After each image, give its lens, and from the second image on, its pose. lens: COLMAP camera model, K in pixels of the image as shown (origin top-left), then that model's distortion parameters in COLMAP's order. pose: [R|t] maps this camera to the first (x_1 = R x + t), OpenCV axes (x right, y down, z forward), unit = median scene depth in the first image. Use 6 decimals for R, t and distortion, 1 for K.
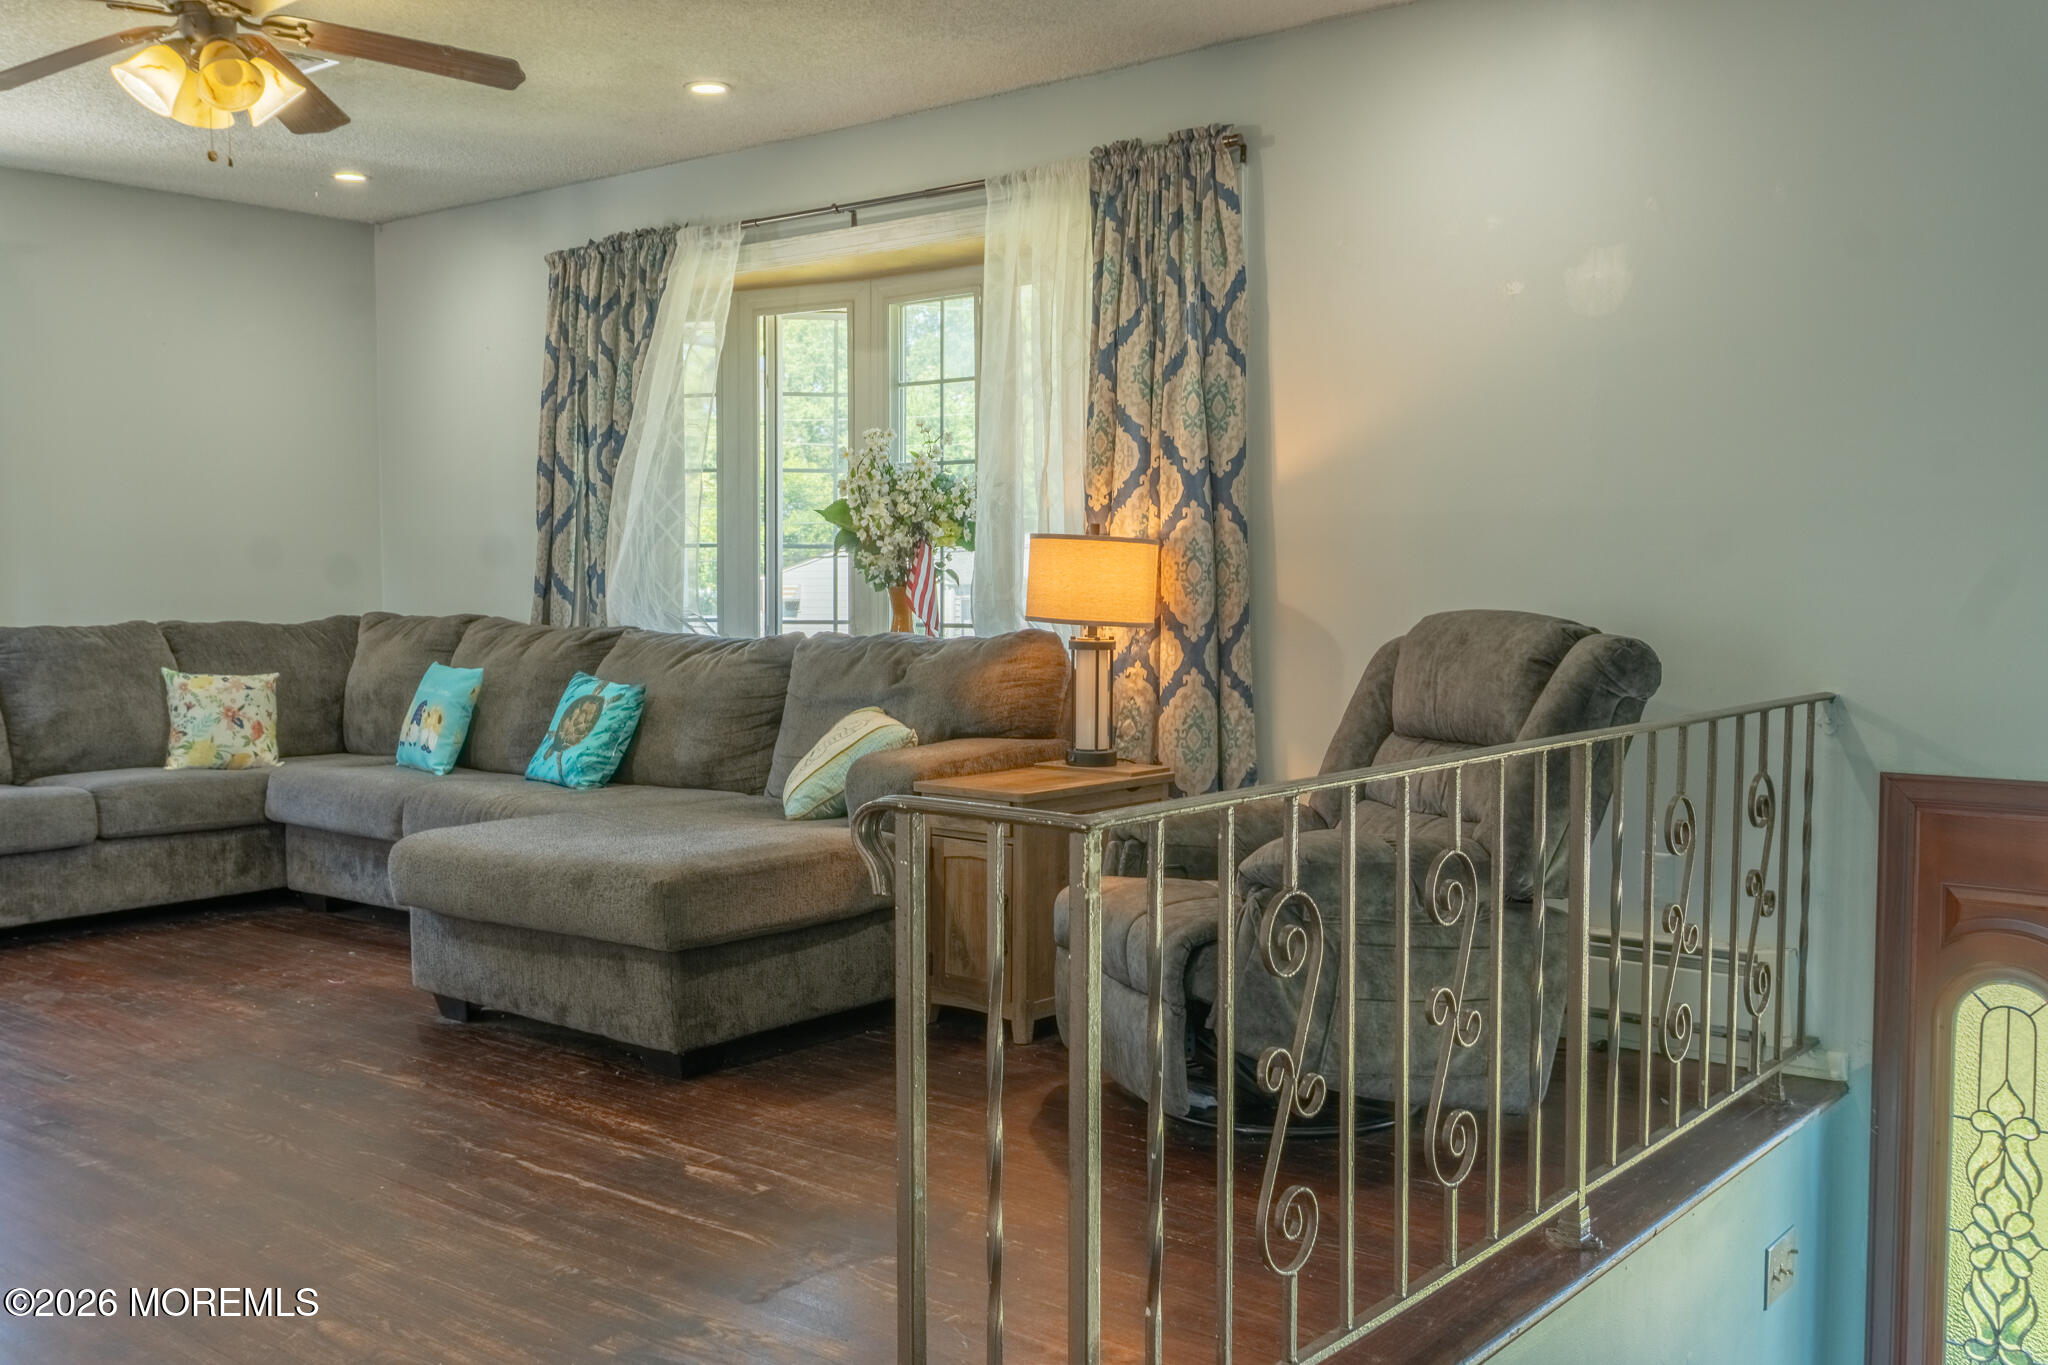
lens RADIAL K [[1866.2, 0, 1025.4], [0, 1866.2, 689.4], [0, 0, 1]] dist [-0.002684, 0.000000]
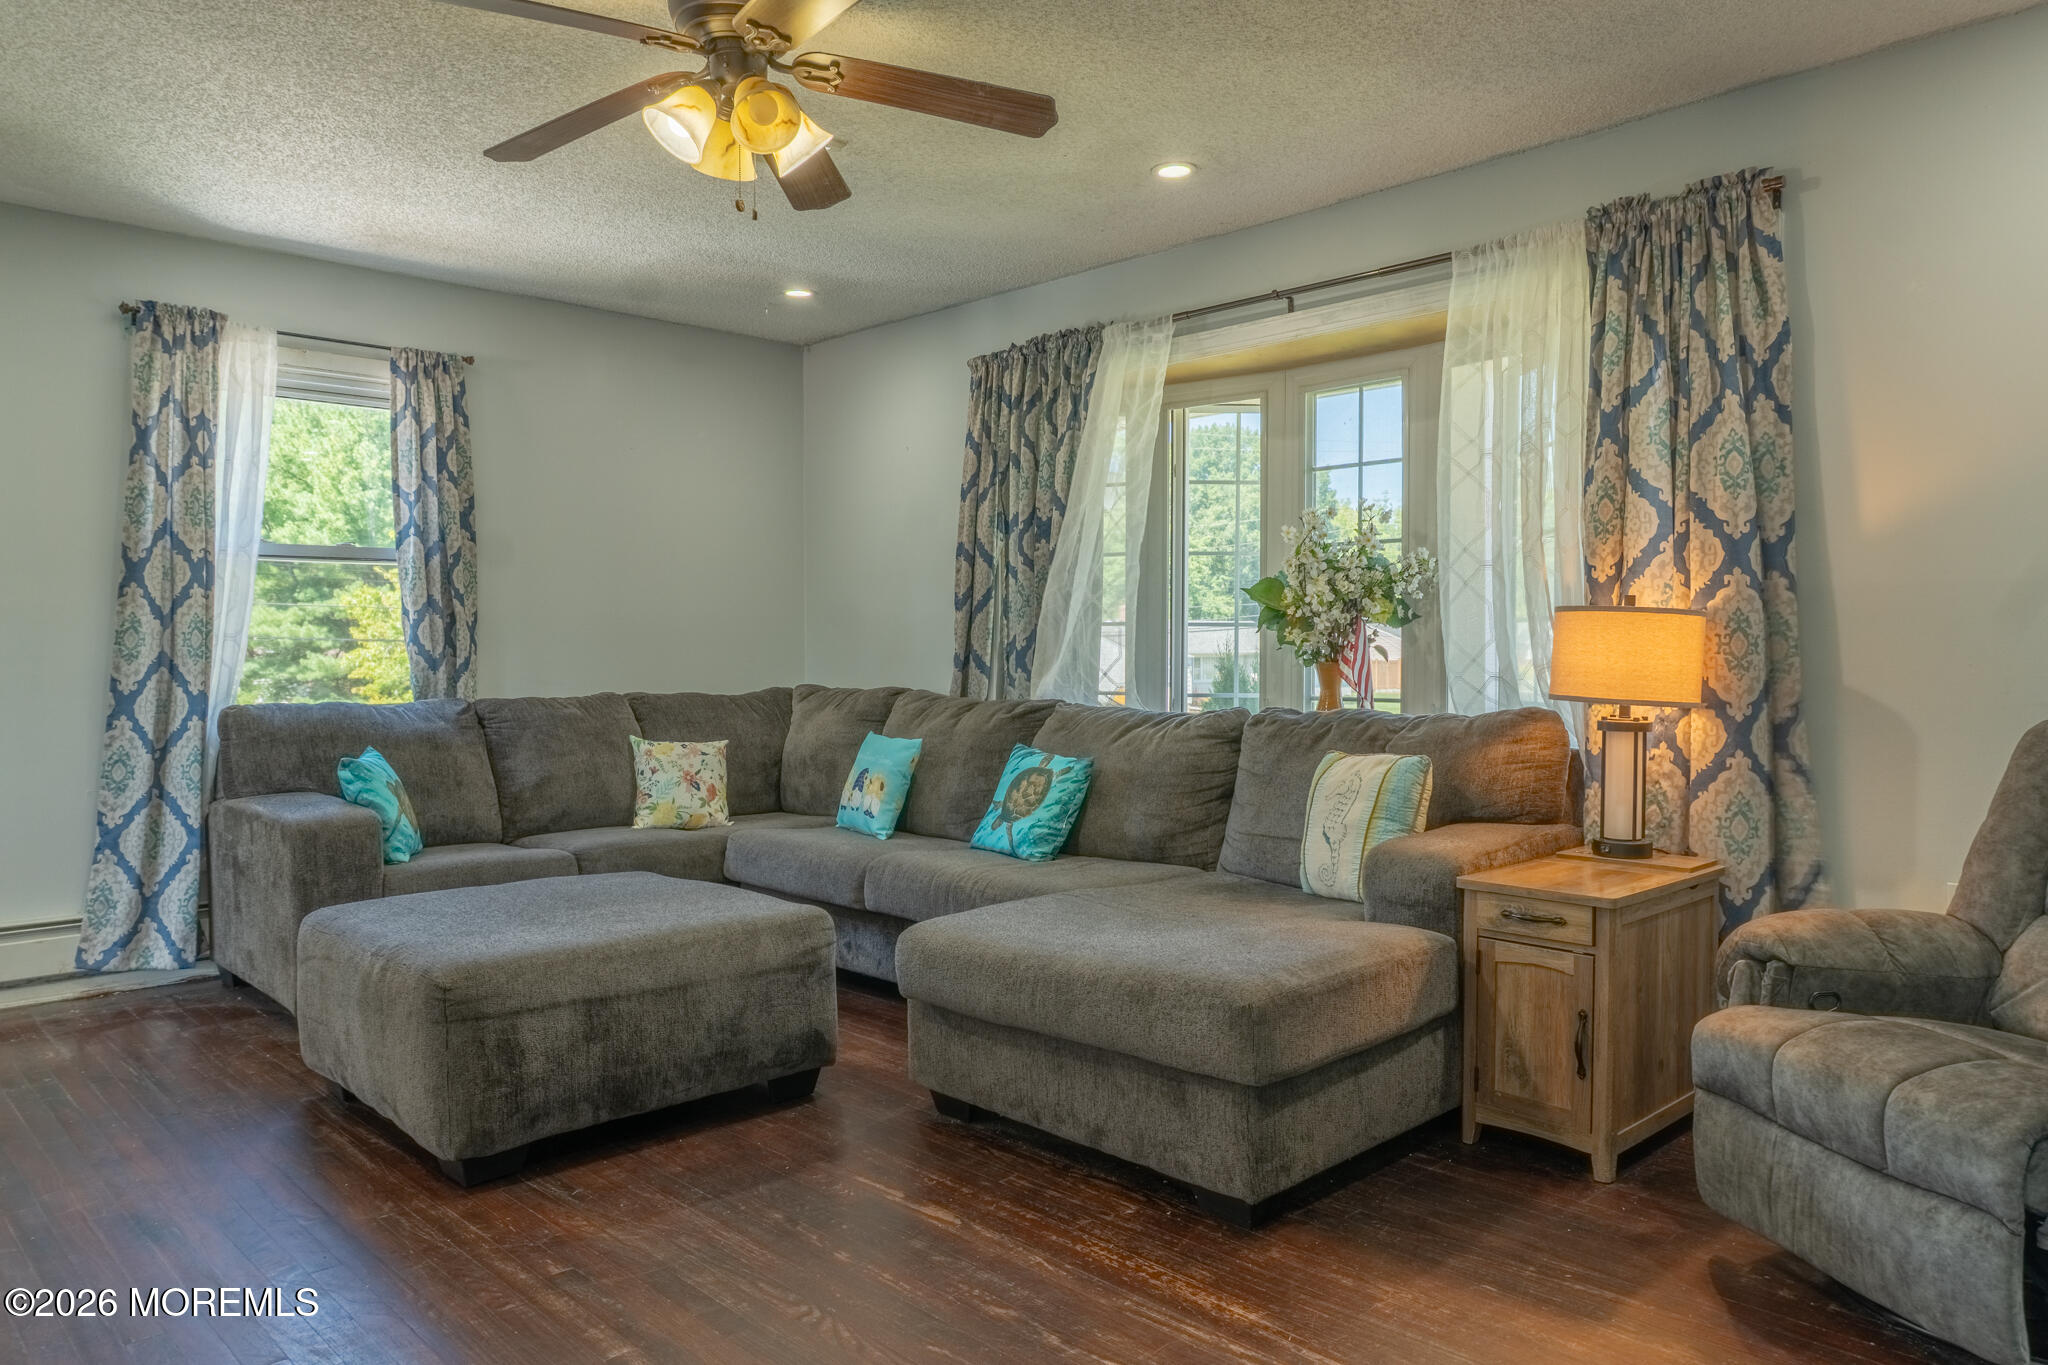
lens RADIAL K [[1398.6, 0, 1028.1], [0, 1398.6, 680.2], [0, 0, 1]] dist [0.001010, -0.011977]
pose [[0.992844, 0.001688, -0.119410, -0.166365], [-0.006692, 0.999115, -0.041521, -0.014564], [0.119234, 0.042023, 0.991976, 0.263060]]
